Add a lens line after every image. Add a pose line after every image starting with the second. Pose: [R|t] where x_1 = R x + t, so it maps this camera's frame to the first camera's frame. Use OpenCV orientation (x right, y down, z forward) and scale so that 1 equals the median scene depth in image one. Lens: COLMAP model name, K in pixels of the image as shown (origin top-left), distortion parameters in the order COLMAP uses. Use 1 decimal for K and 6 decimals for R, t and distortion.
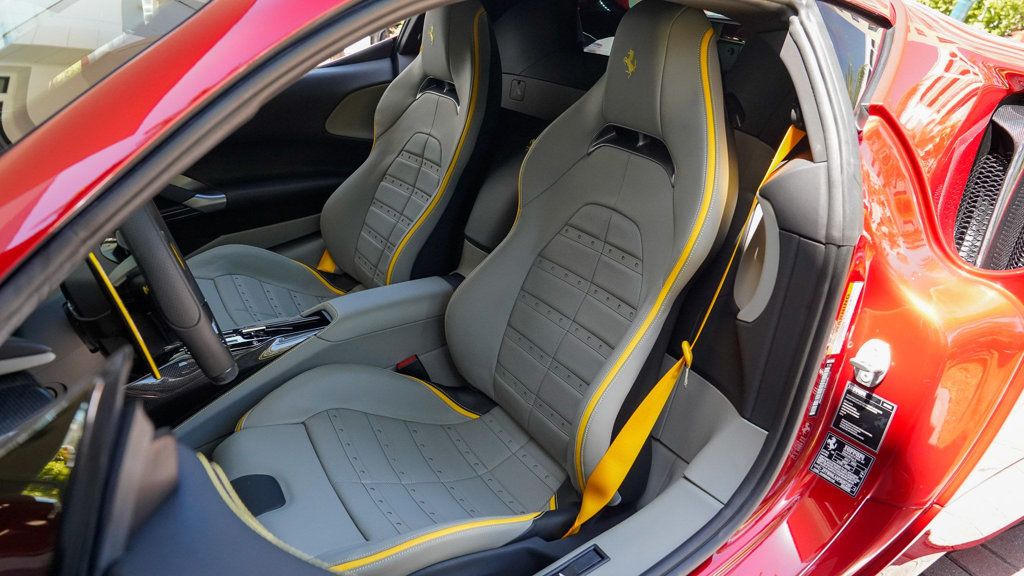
lens RADIAL K [[702.8, 0, 507.9], [0, 702.8, 292.6], [0, 0, 1]] dist [-0.138411, 0.099647]
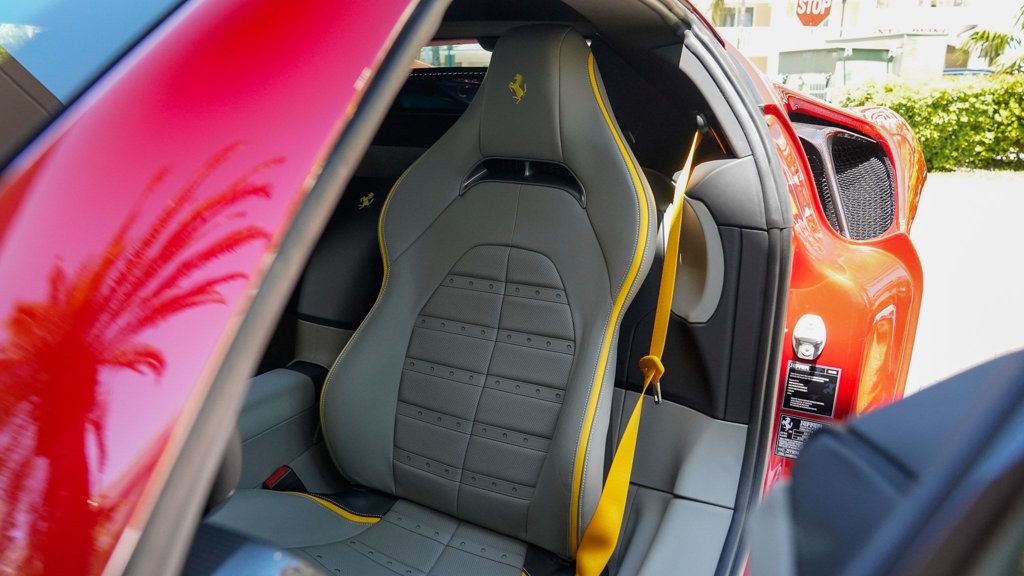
lens RADIAL K [[702.8, 0, 507.9], [0, 702.8, 292.6], [0, 0, 1]] dist [-0.138411, 0.099647]
pose [[0.870745, -0.139185, 0.471625, -0.365605], [0.208834, 0.972986, -0.098419, 0.040307], [-0.445186, 0.184189, 0.876290, 0.233695]]
